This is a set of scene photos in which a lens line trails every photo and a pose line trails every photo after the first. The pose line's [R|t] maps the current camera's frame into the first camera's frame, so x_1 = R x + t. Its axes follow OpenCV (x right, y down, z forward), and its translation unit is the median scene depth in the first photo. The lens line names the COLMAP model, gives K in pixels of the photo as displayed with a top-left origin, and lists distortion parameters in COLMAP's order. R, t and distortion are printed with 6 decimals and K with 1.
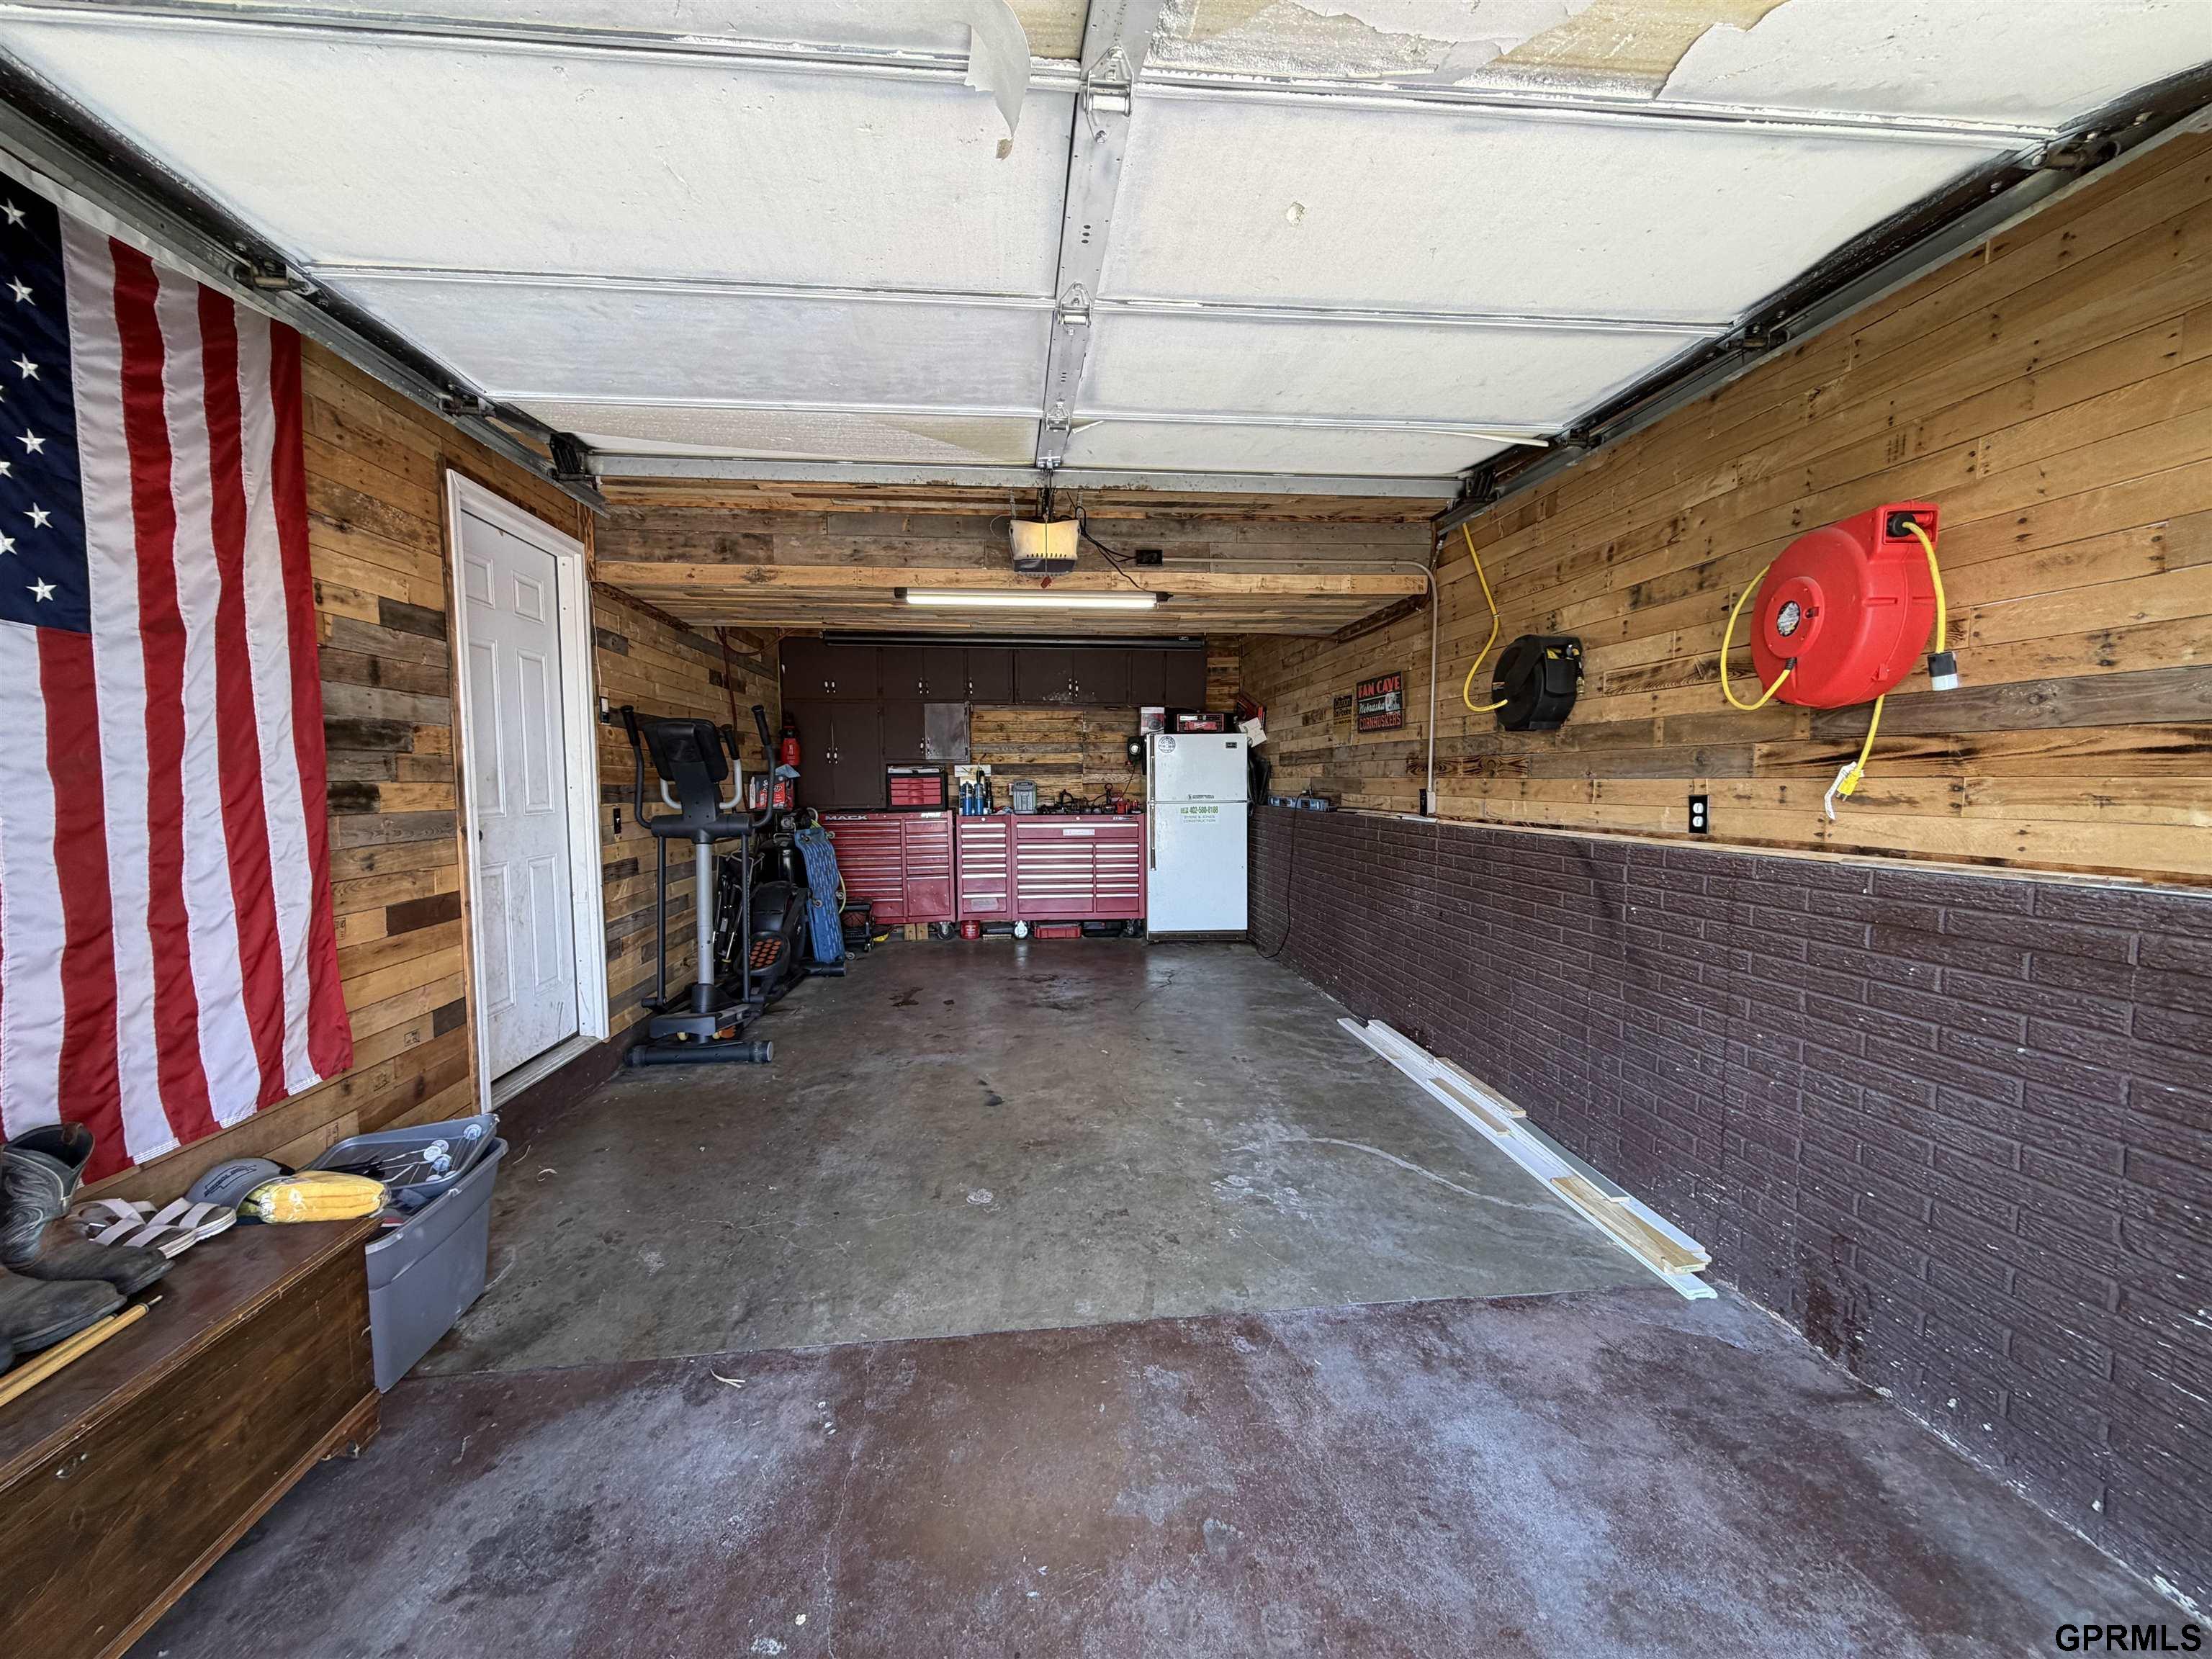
lens RADIAL K [[878.9, 0, 1097.5], [0, 878.9, 833.2], [0, 0, 1]] dist [0.001194, -0.000085]
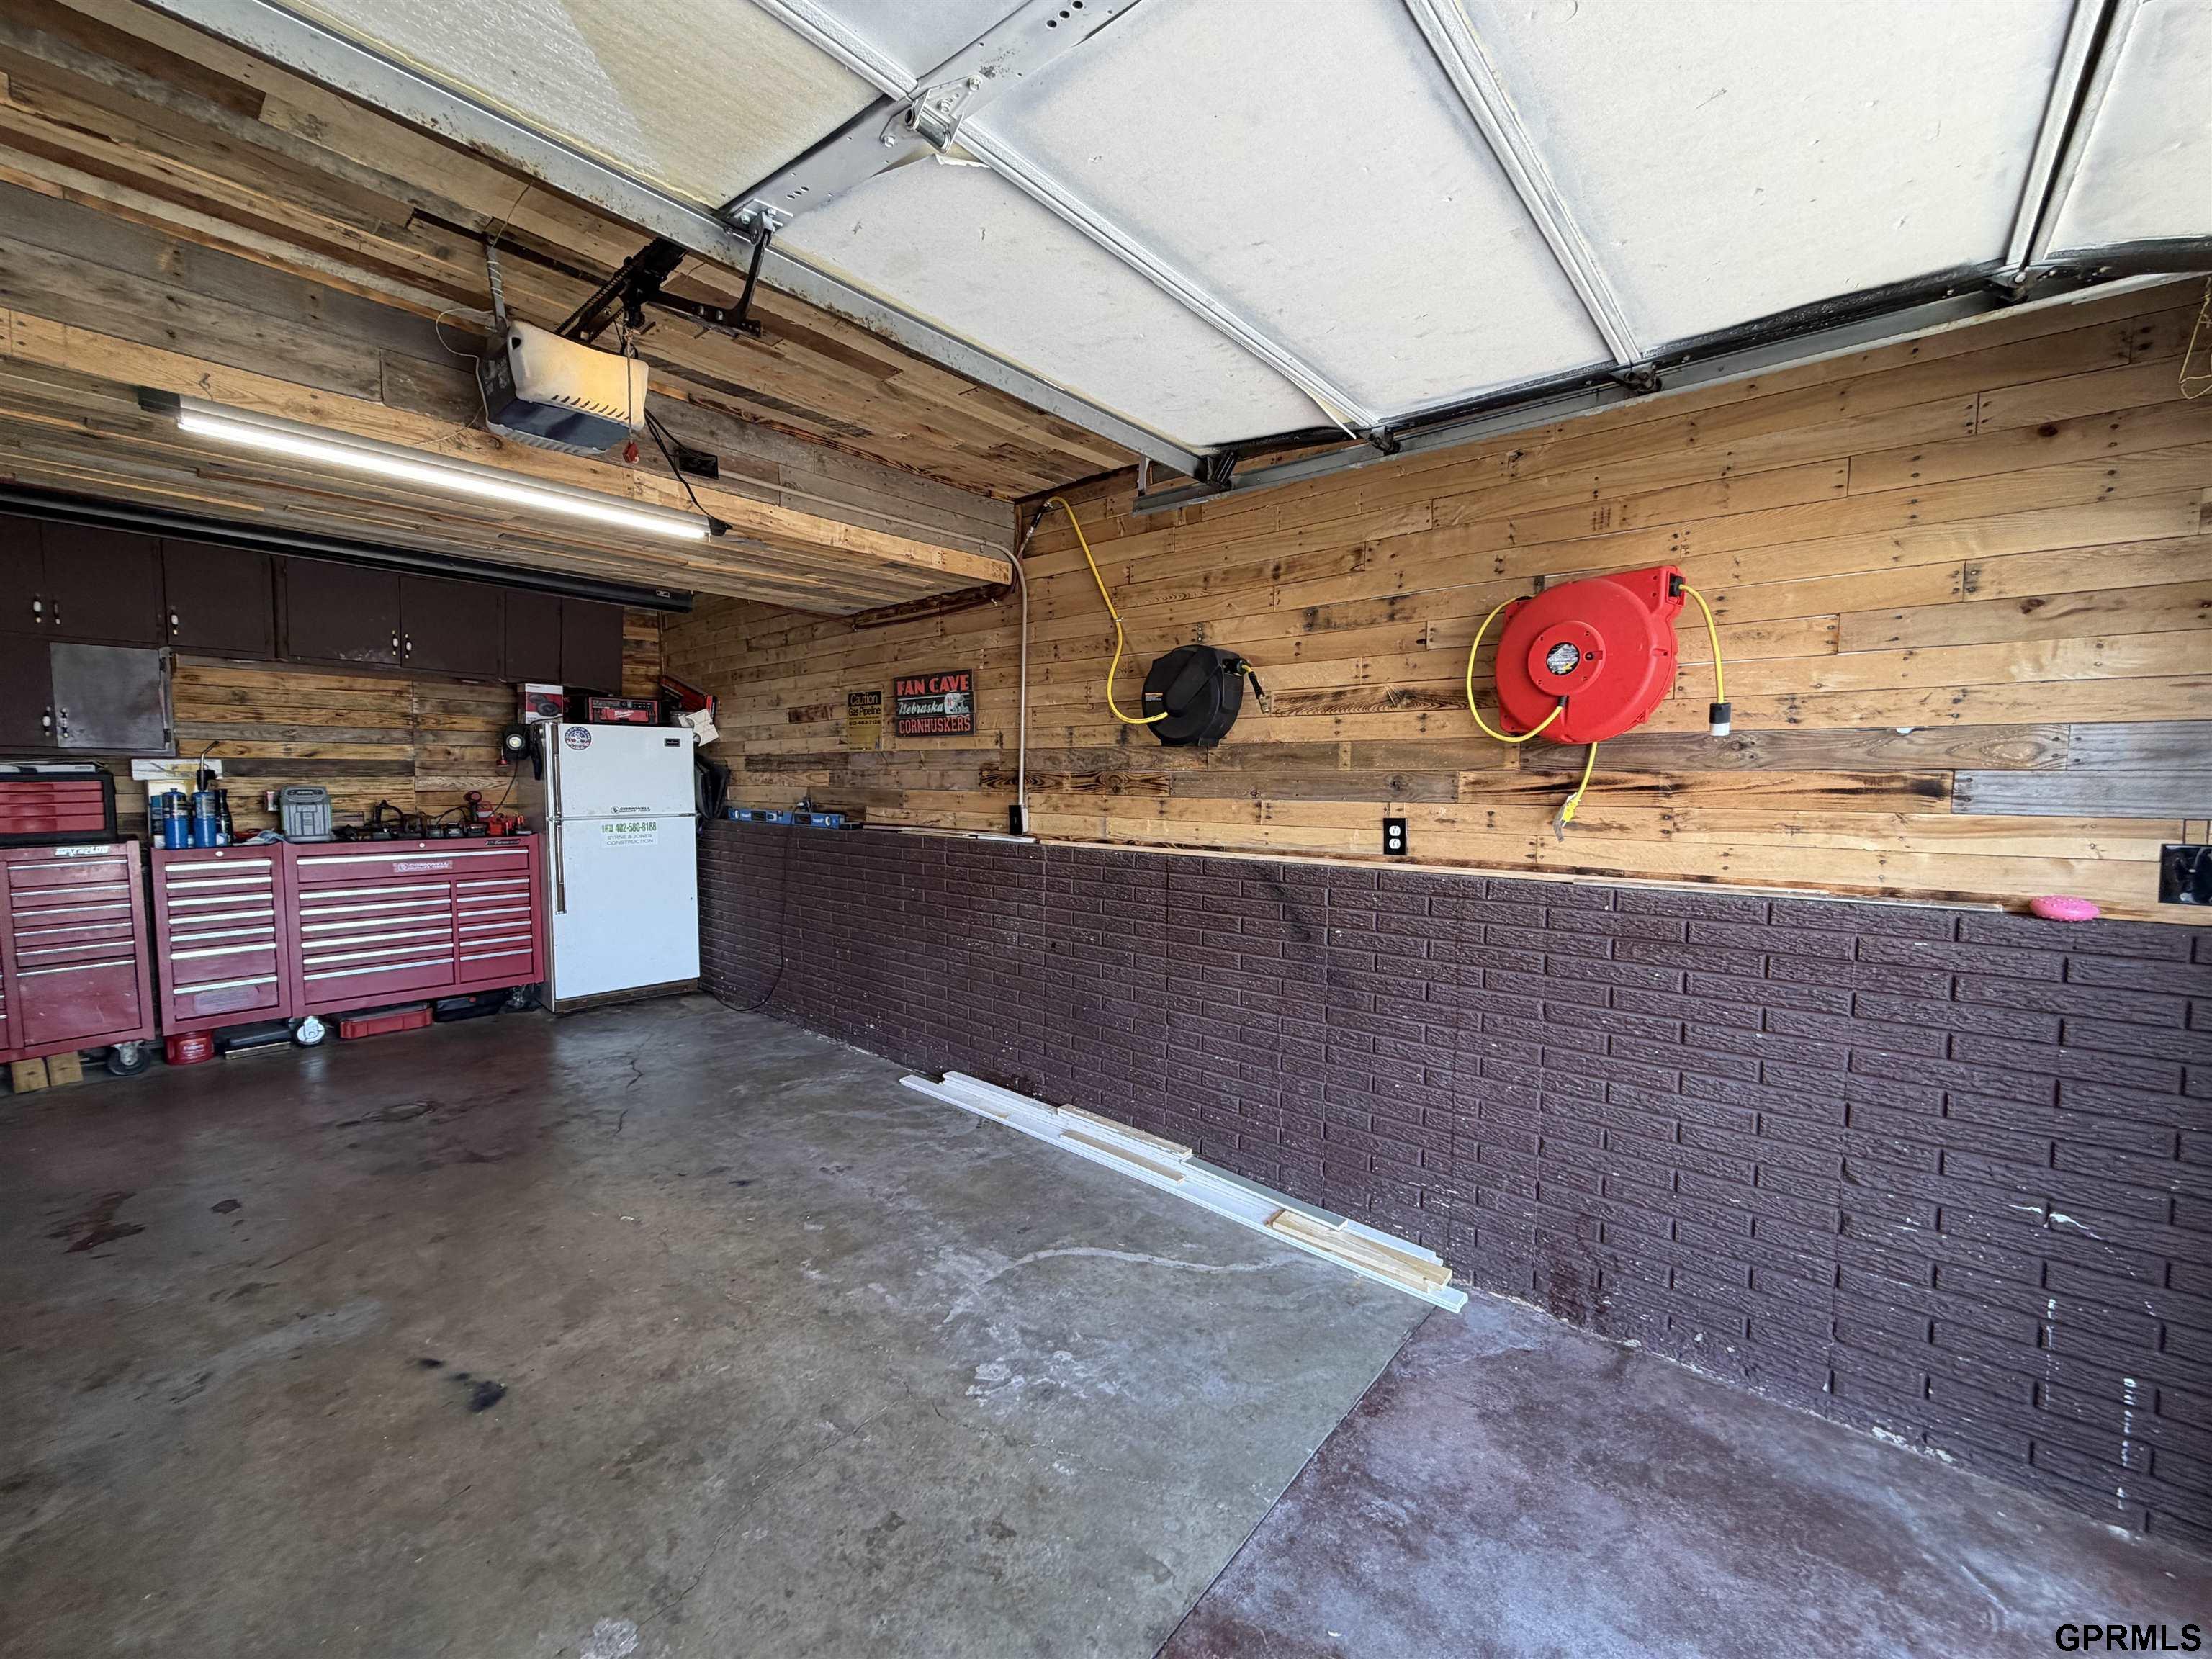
lens RADIAL K [[878.9, 0, 1097.5], [0, 878.9, 833.2], [0, 0, 1]] dist [0.001194, -0.000085]
pose [[0.727522, -0.033480, 0.685267, -0.249943], [0.032386, 0.999371, 0.014443, -0.045483], [-0.685319, 0.011686, 0.728149, 0.422174]]
